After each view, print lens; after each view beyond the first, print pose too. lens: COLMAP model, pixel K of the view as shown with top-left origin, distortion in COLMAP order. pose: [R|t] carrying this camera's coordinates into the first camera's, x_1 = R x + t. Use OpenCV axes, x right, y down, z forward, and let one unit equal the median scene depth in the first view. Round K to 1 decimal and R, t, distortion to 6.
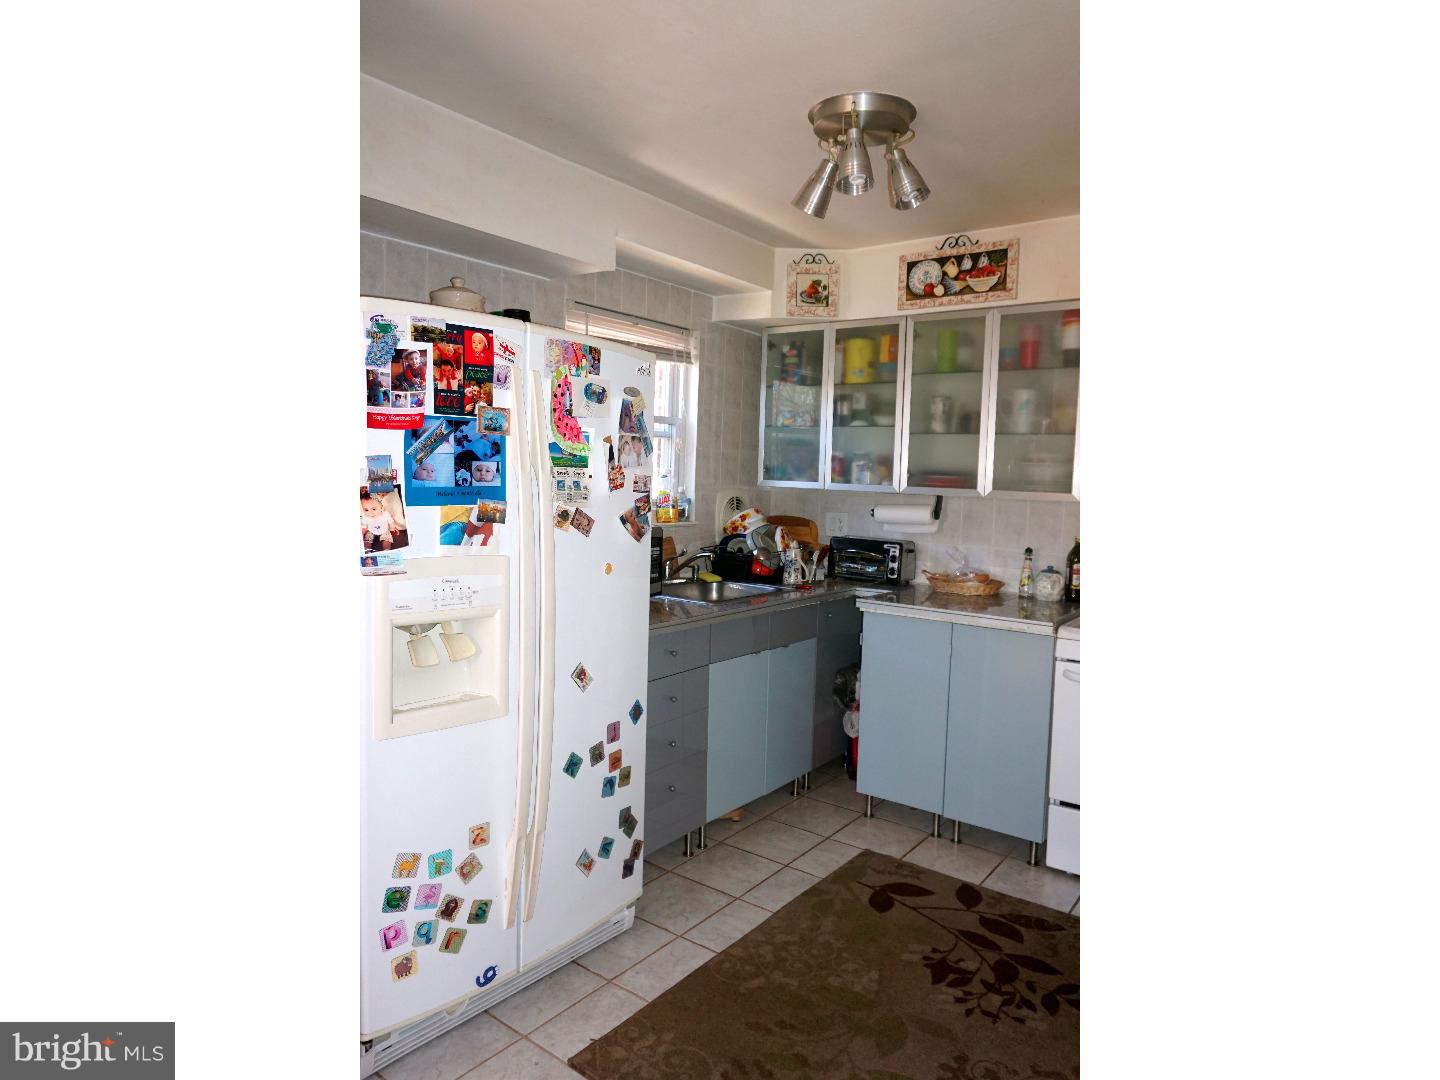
lens RADIAL K [[842.1, 0, 720.2], [0, 842.1, 540.3], [0, 0, 1]] dist [-0.029179, 0.000016]
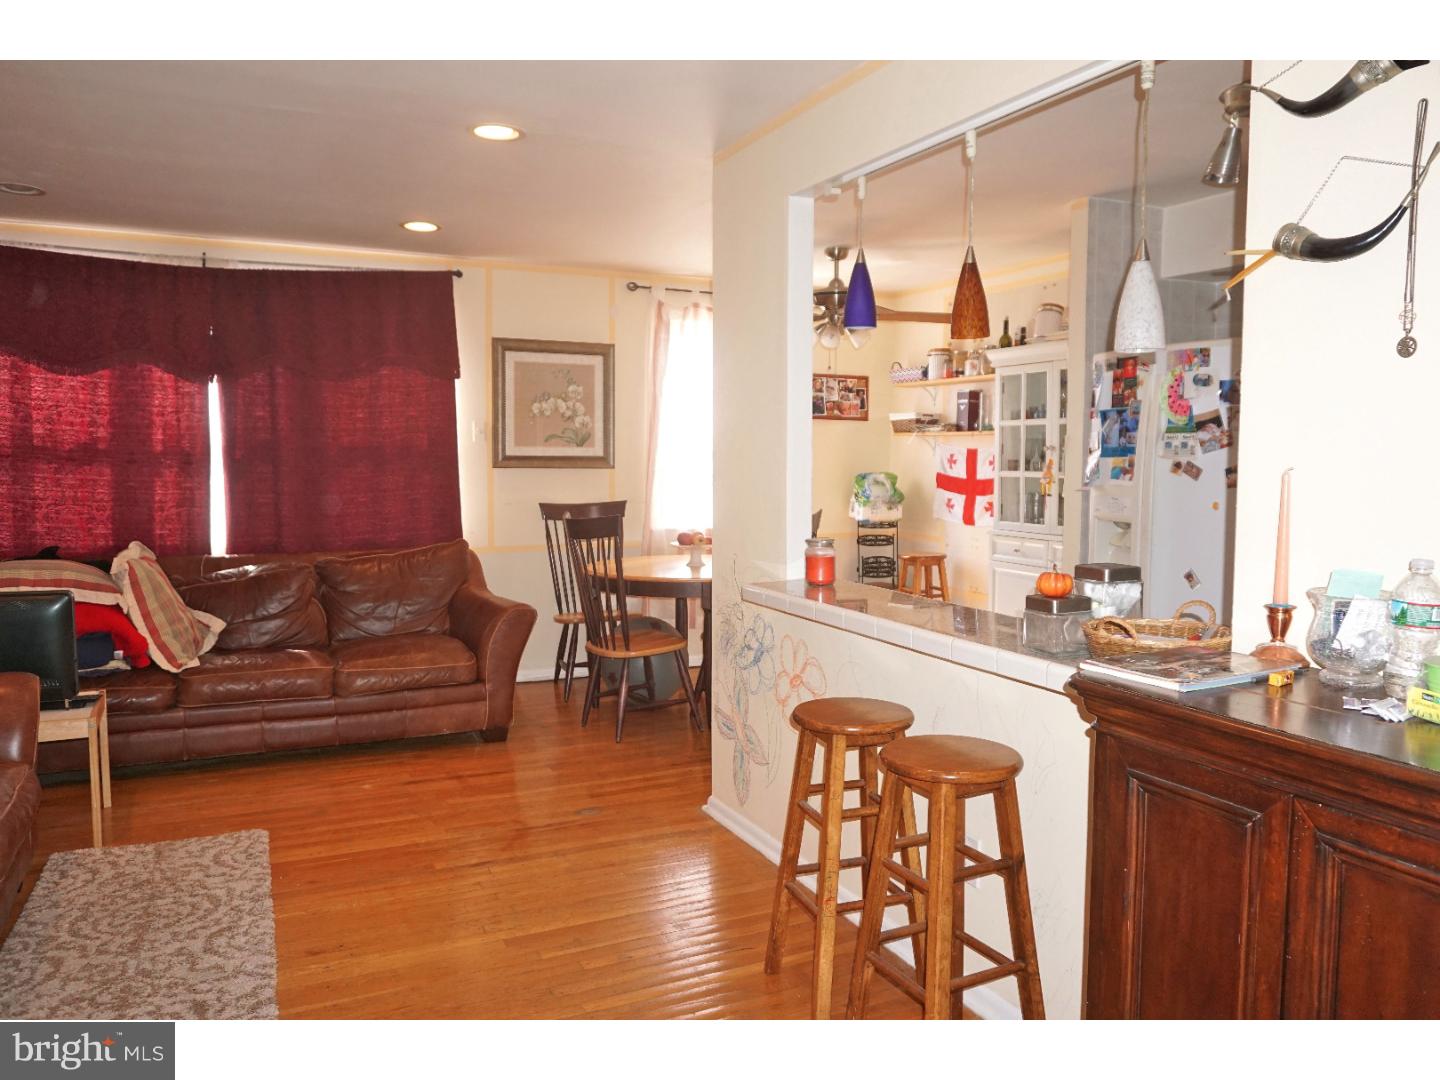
lens RADIAL K [[1034.3, 0, 728.2], [0, 1034.3, 532.4], [0, 0, 1]] dist [-0.053690, 0.032644]
pose [[-0.461939, 0.041578, -0.885936, 1.783246], [-0.075992, 0.993372, 0.086243, -0.006973], [0.883650, 0.107163, -0.455718, 1.117544]]
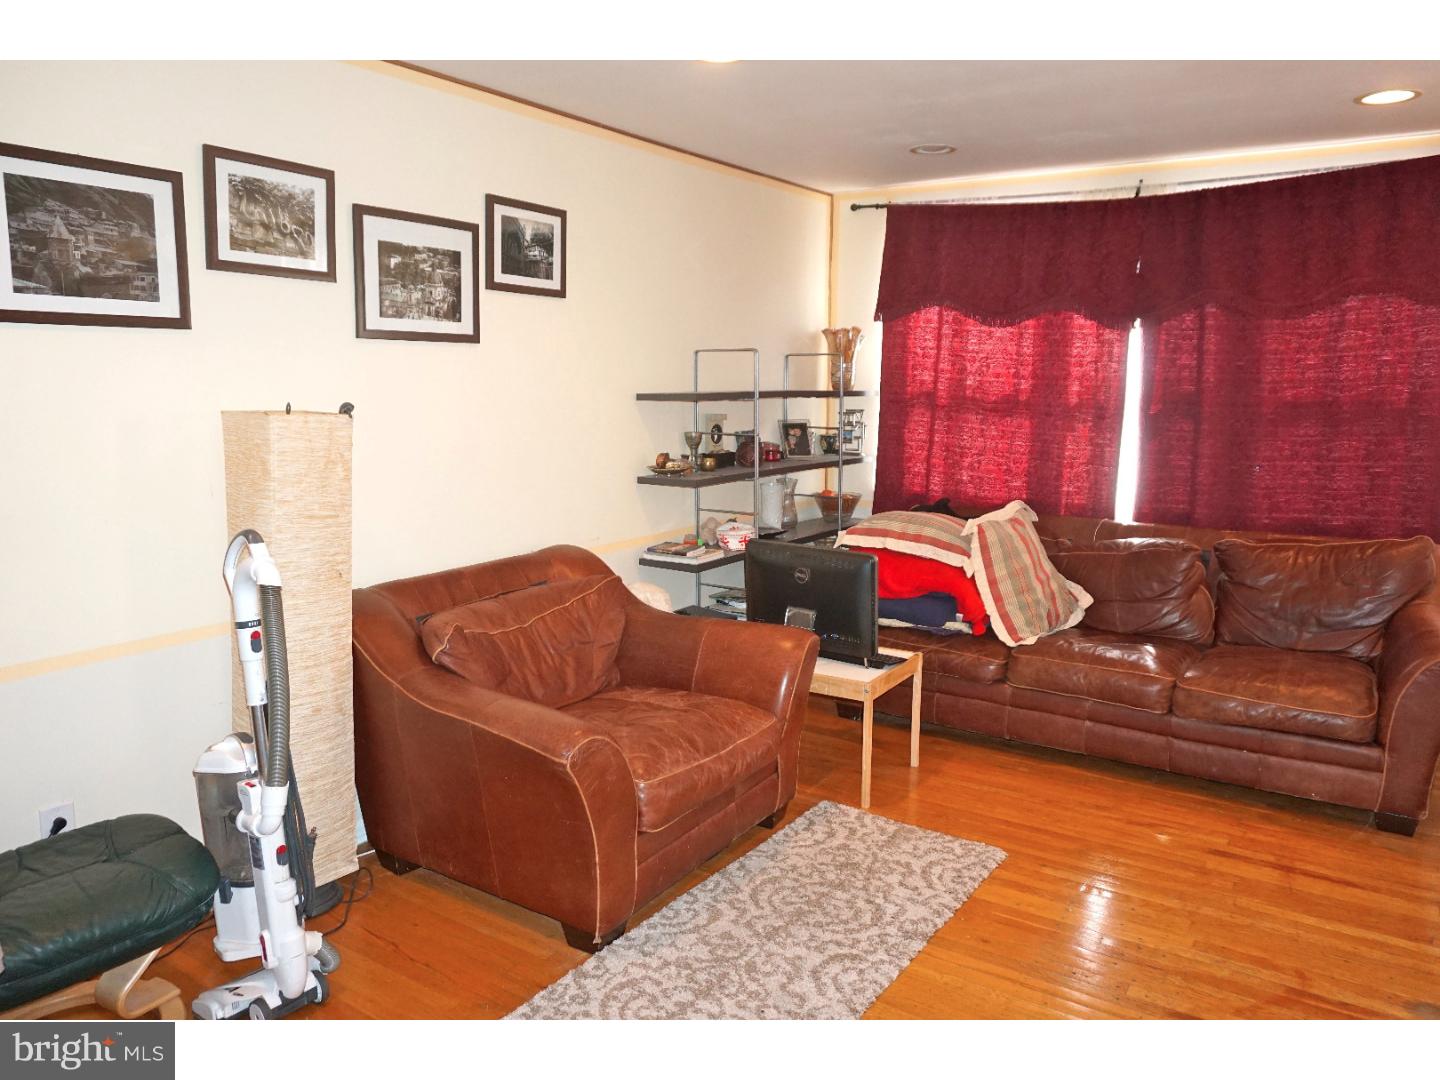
lens RADIAL K [[1034.3, 0, 715.5], [0, 1034.3, 536.5], [0, 0, 1]] dist [-0.053690, 0.032644]
pose [[-0.998635, -0.015116, -0.049995, 1.184942], [-0.025864, 0.974721, 0.221924, -0.084662], [0.045377, 0.222914, -0.973781, 1.066963]]
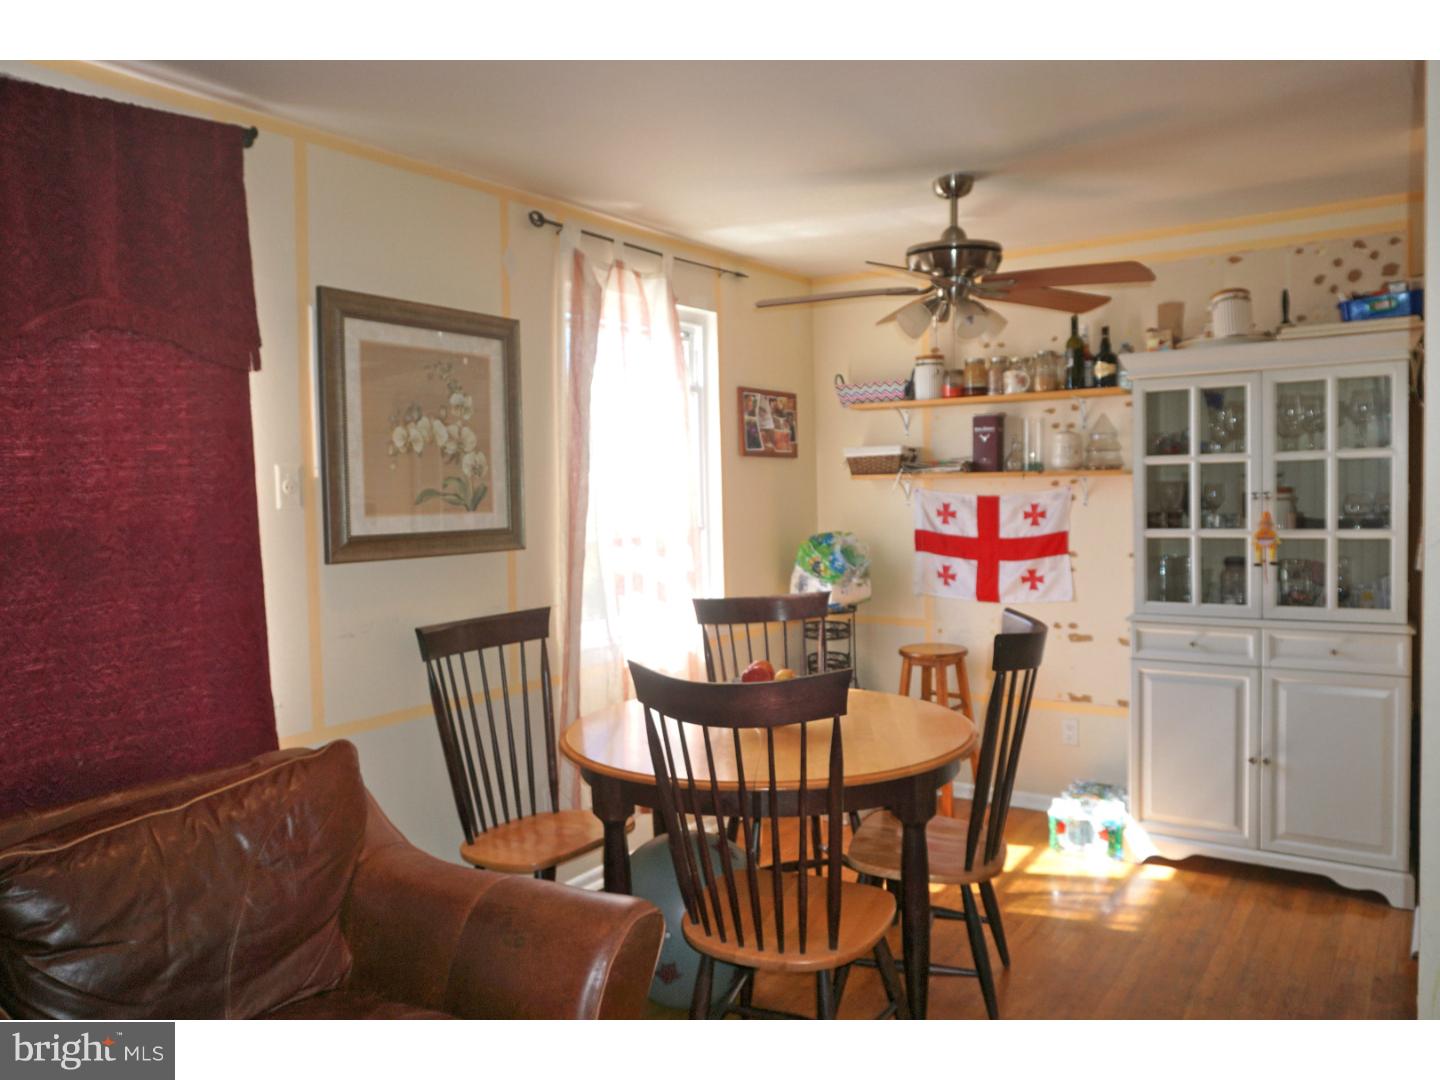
lens RADIAL K [[1034.3, 0, 717.7], [0, 1034.3, 530.2], [0, 0, 1]] dist [-0.053690, 0.032644]
pose [[0.032746, 0.018409, -0.999294, 0.938014], [-0.049562, 0.998630, 0.016772, 0.018664], [0.998234, 0.048978, 0.033614, -0.244726]]
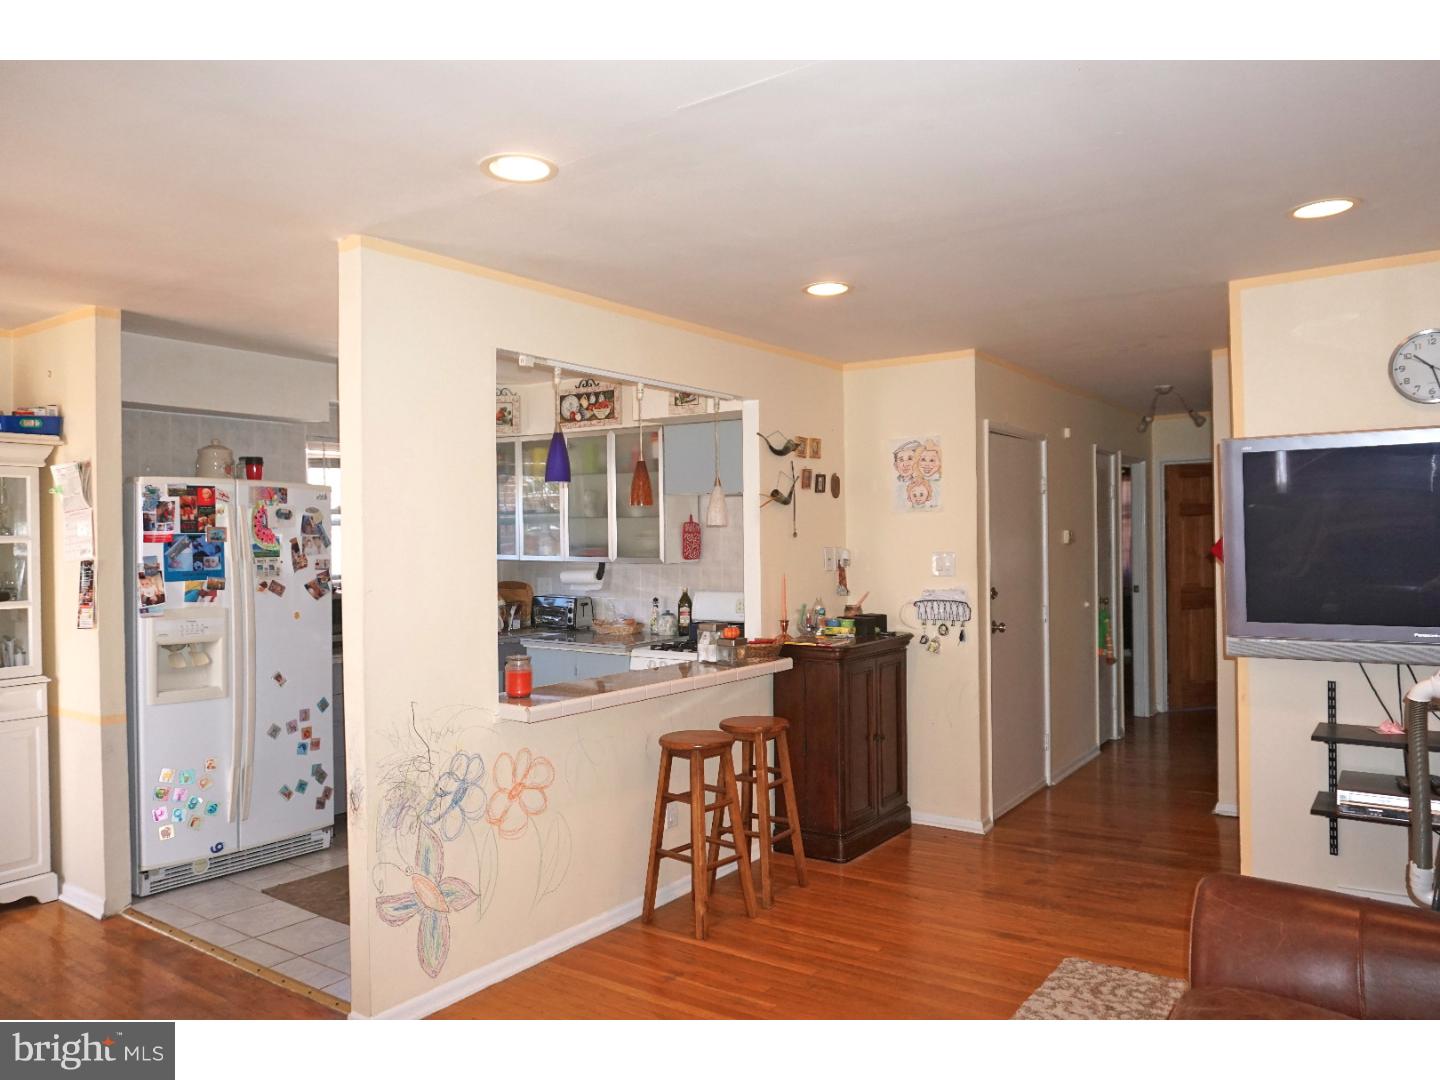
lens RADIAL K [[1034.3, 0, 713.3], [0, 1034.3, 541.8], [0, 0, 1]] dist [-0.053690, 0.032644]
pose [[0.998555, -0.034525, 0.041191, 0.655391], [0.037352, 0.996850, -0.069962, 0.064976], [-0.038645, 0.071400, 0.996699, -1.155211]]
